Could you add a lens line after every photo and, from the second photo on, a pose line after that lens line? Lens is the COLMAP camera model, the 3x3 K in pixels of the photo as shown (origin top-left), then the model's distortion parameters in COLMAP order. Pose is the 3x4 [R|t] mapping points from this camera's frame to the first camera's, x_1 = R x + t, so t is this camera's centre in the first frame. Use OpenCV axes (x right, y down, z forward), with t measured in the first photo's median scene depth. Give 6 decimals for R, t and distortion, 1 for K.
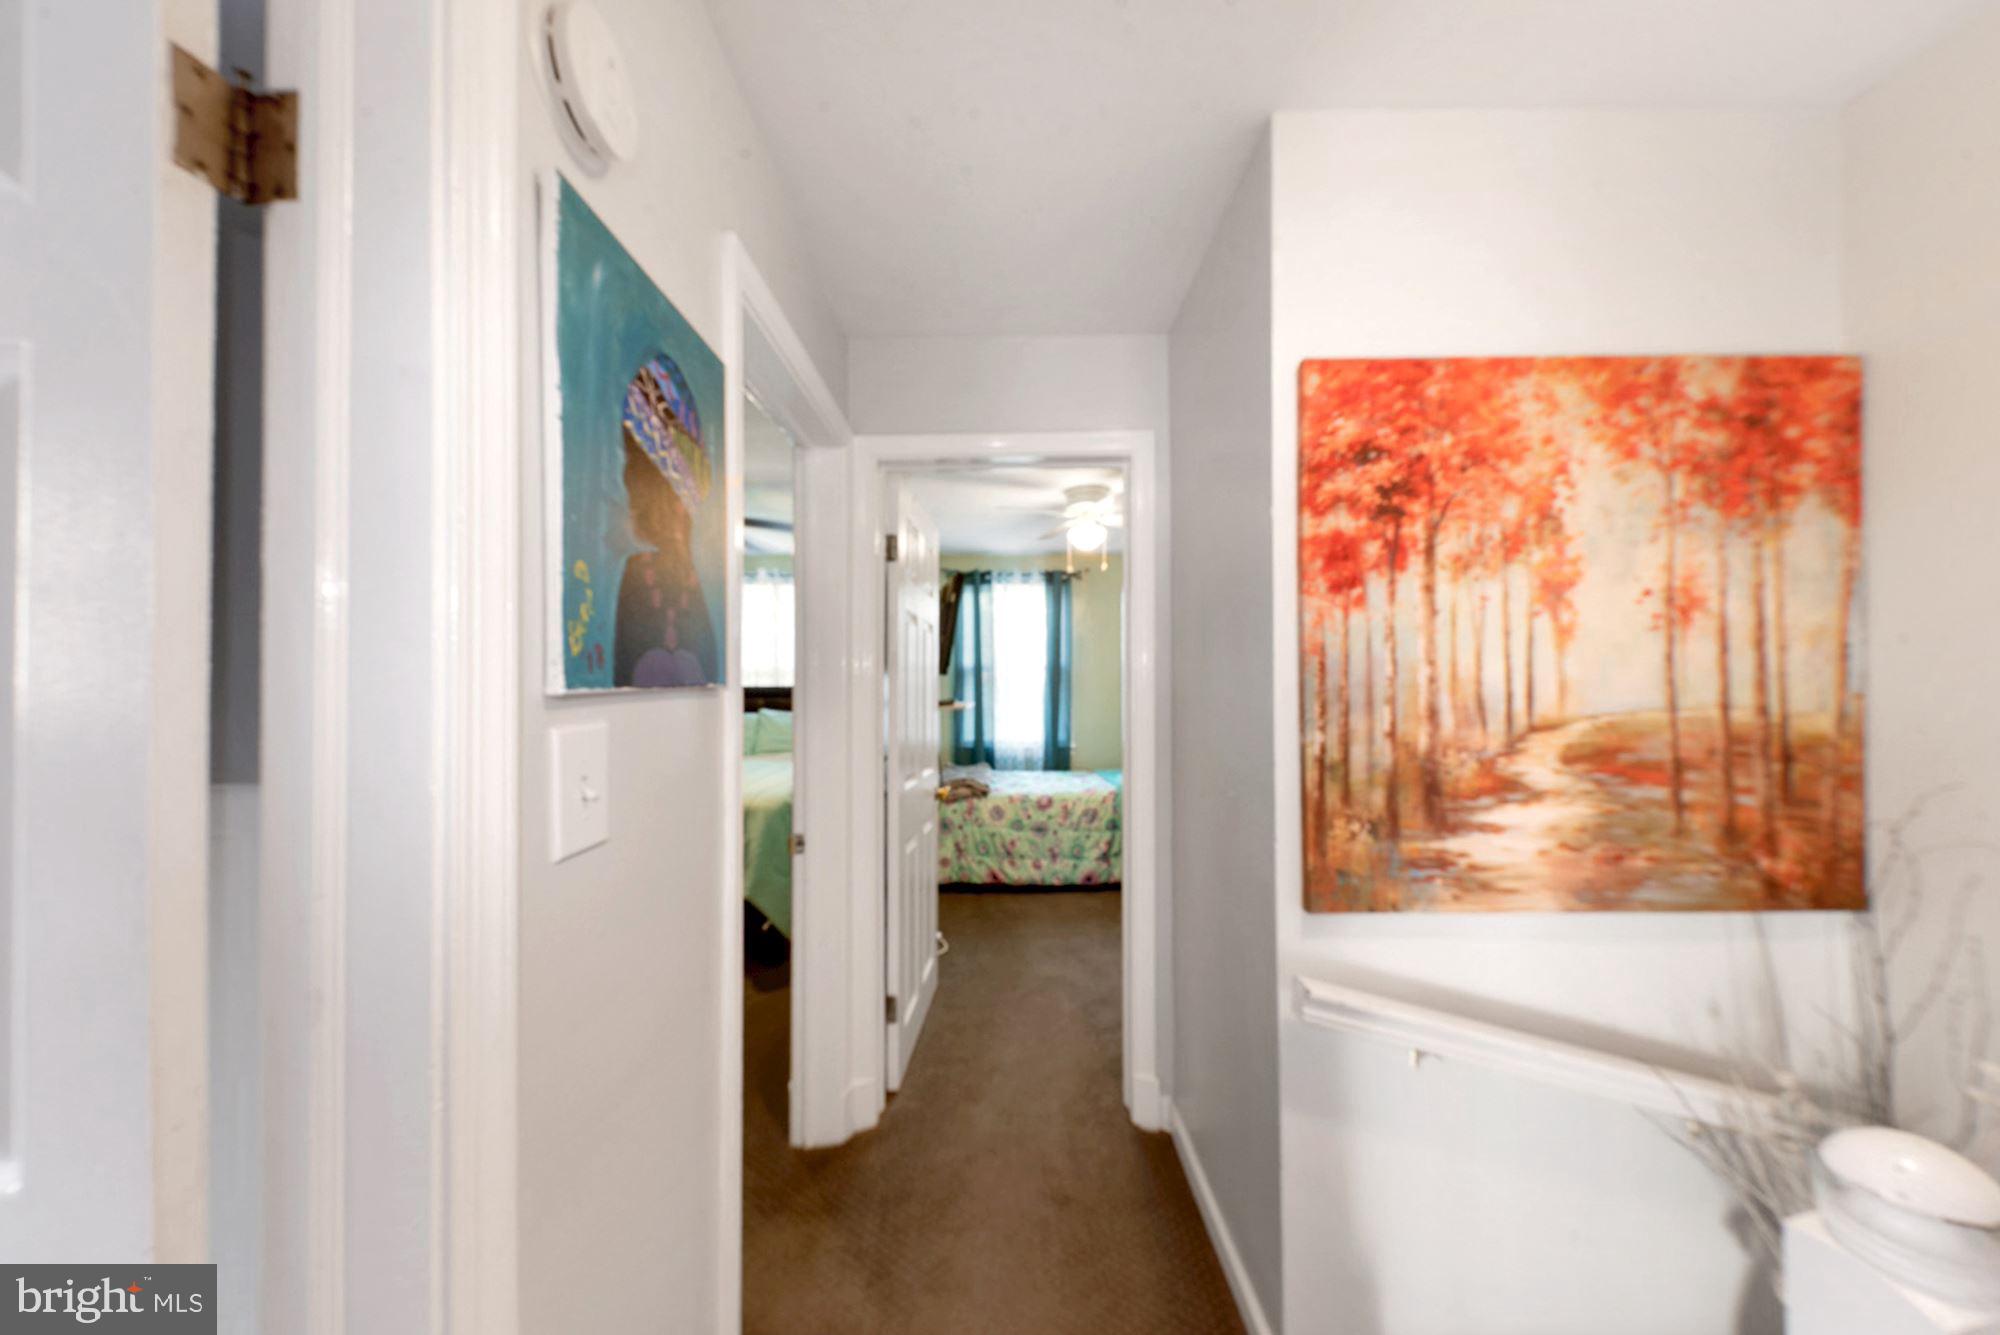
lens RADIAL K [[689.5, 0, 1002.8], [0, 689.5, 681.6], [0, 0, 1]] dist [-0.003082, -0.000879]
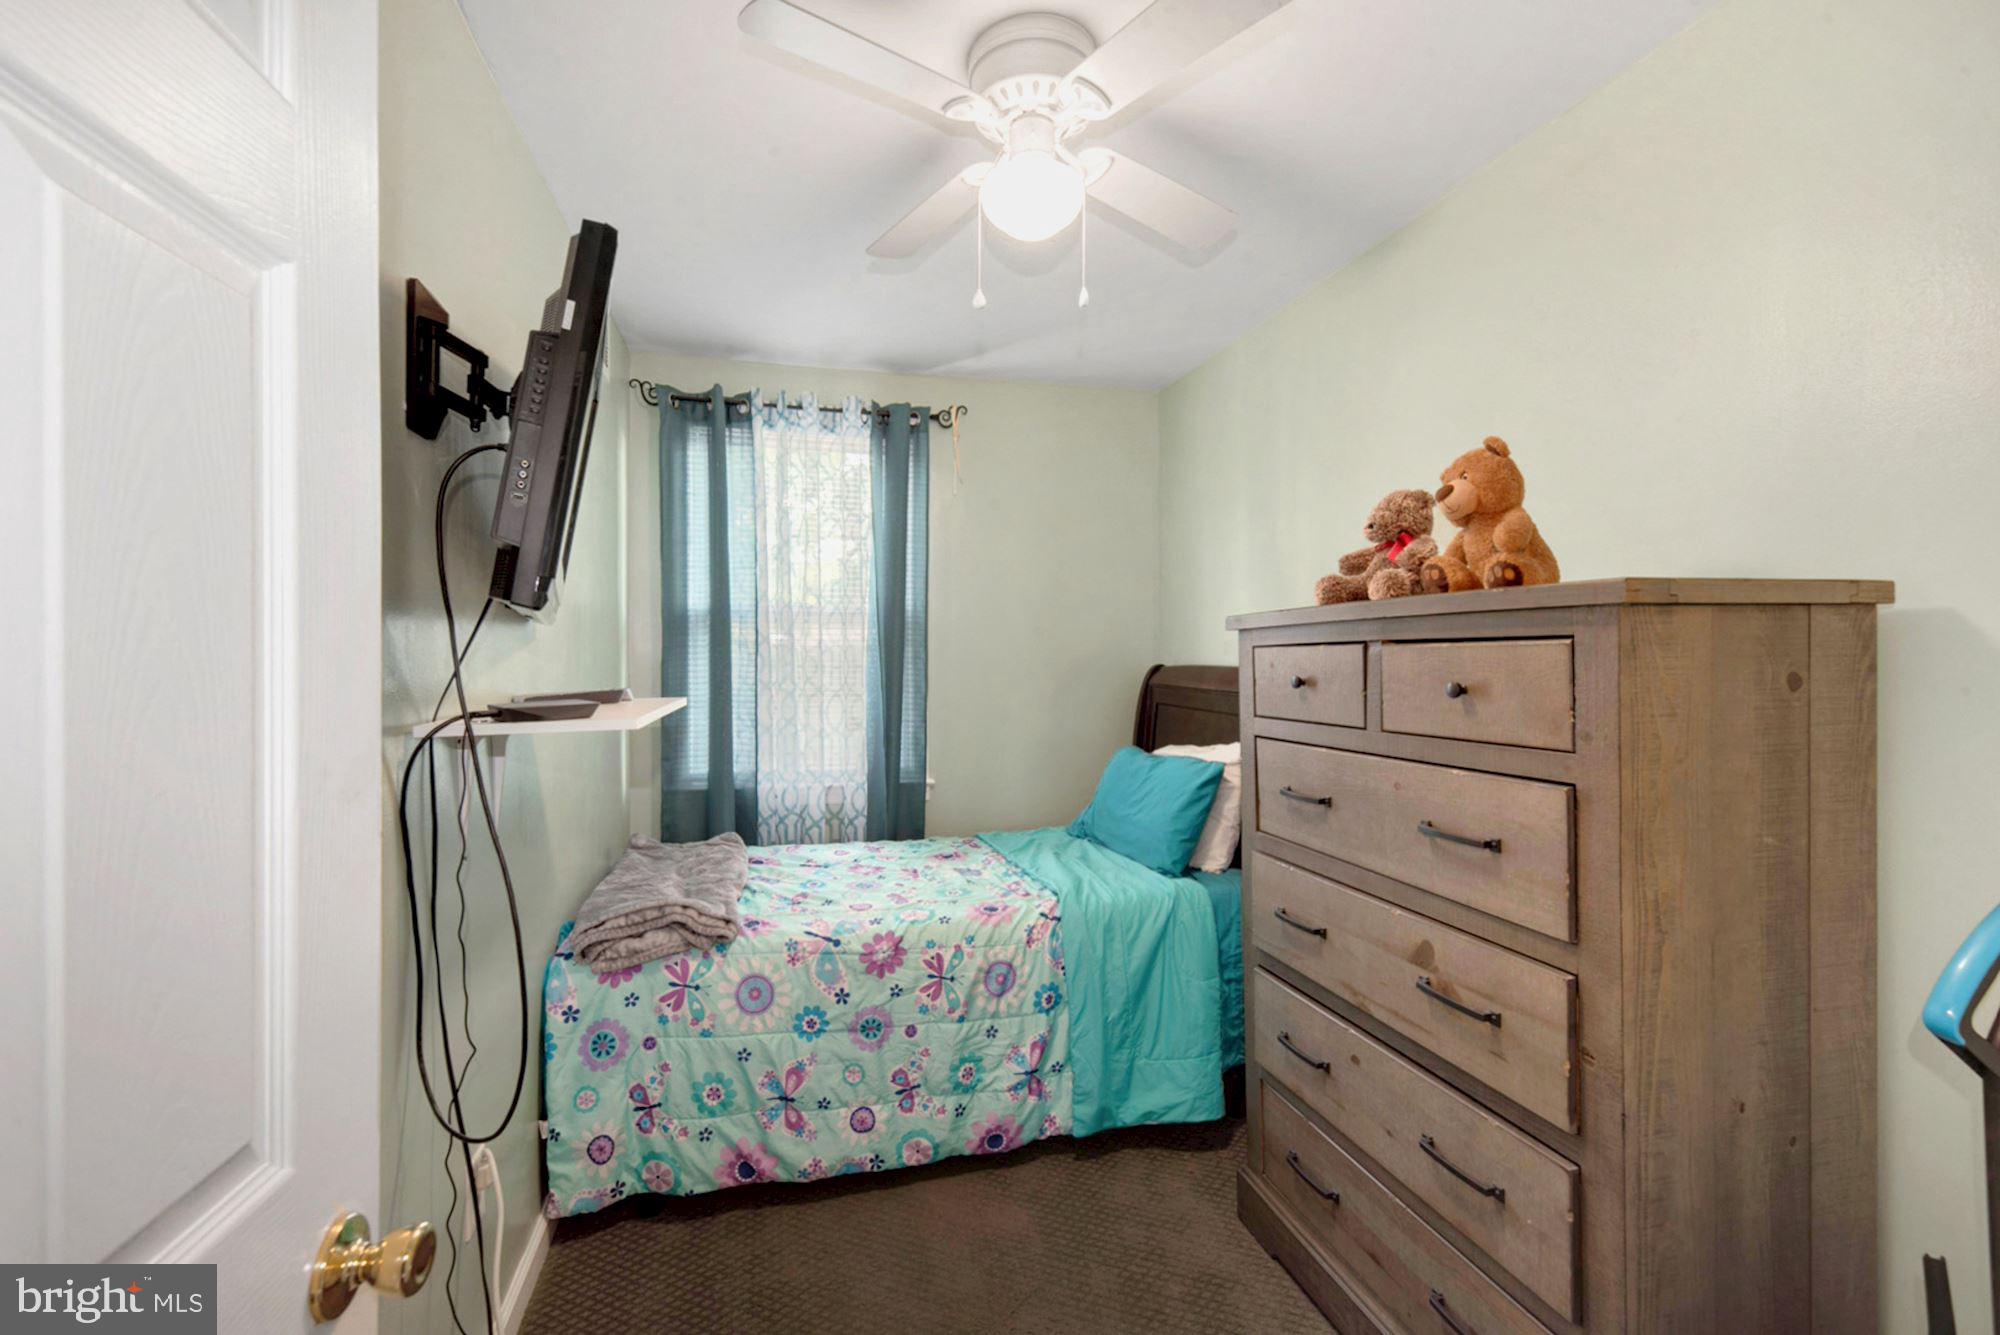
lens RADIAL K [[924.7, 0, 1006.4], [0, 924.7, 661.4], [0, 0, 1]] dist [-0.002127, 0.000113]
pose [[0.972314, 0.005476, 0.233613, 0.006097], [-0.007742, 0.999931, 0.008785, 0.006553], [-0.233549, -0.010350, 0.972290, 0.484160]]
